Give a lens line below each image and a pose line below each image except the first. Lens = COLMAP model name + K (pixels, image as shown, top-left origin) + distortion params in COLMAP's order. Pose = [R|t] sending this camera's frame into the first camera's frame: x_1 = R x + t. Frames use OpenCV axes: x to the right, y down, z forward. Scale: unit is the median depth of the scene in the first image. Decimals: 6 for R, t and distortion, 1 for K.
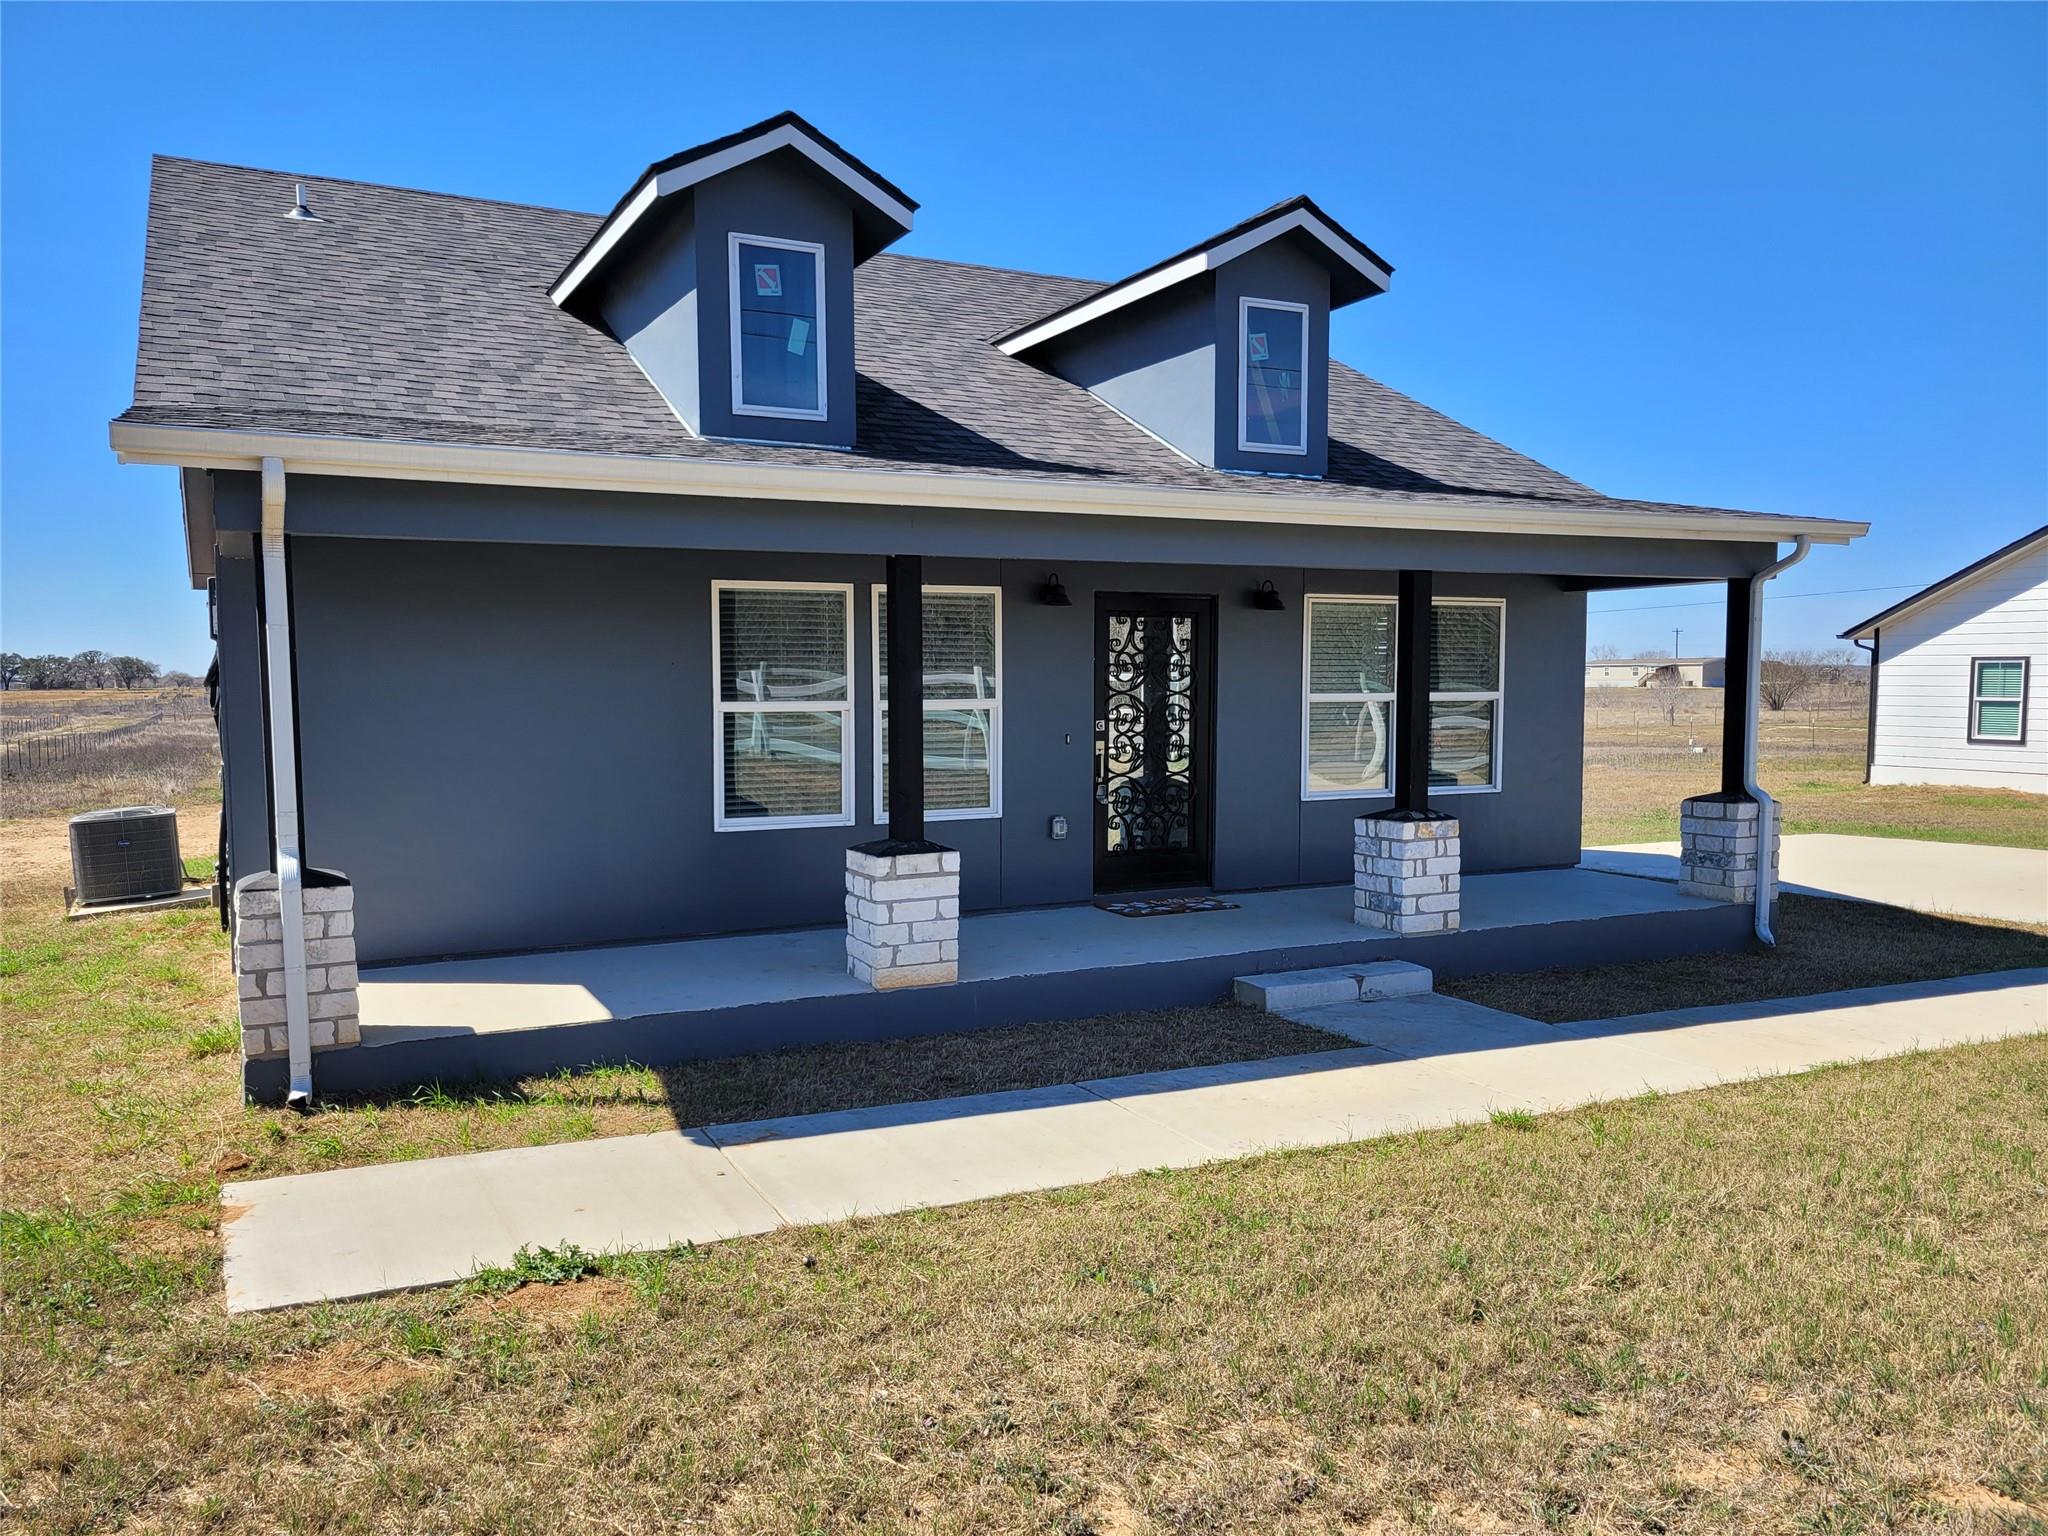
lens RADIAL K [[1512.6, 0, 1026.9], [0, 1512.6, 784.8], [0, 0, 1]] dist [0.053783, -0.015566]
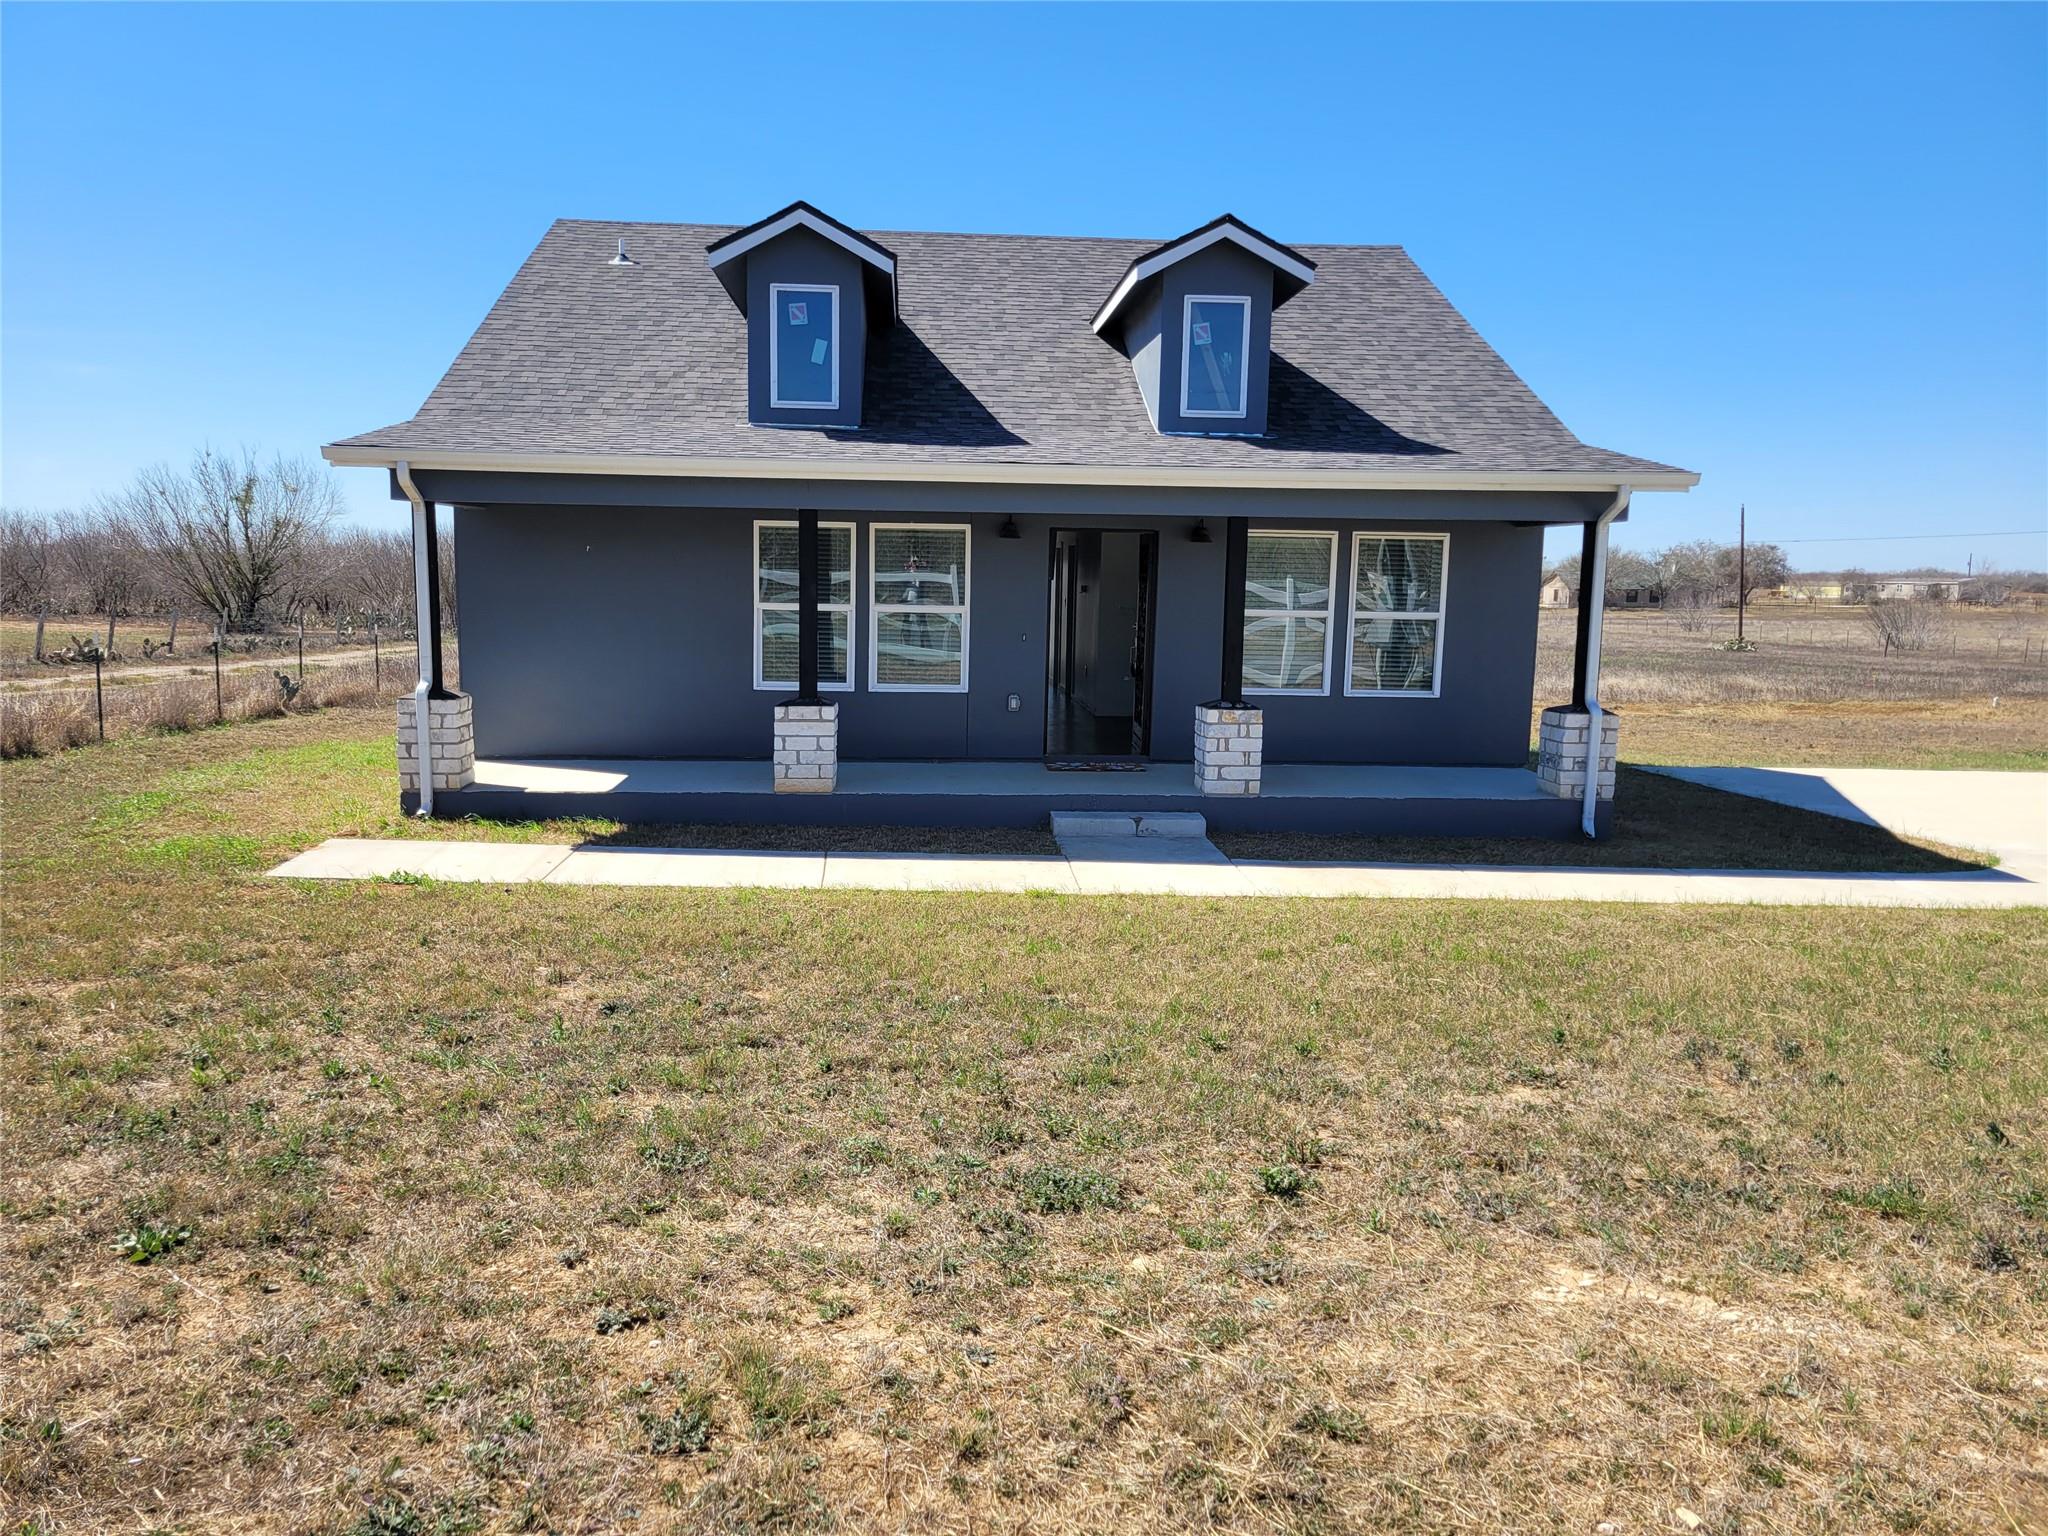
lens RADIAL K [[1512.6, 0, 1019.9], [0, 1512.6, 762.5], [0, 0, 1]] dist [0.053783, -0.015566]
pose [[0.924888, 0.067364, -0.374224, 0.590457], [-0.049107, 0.997101, 0.058121, 0.002513], [0.377055, -0.035378, 0.925515, -0.279800]]
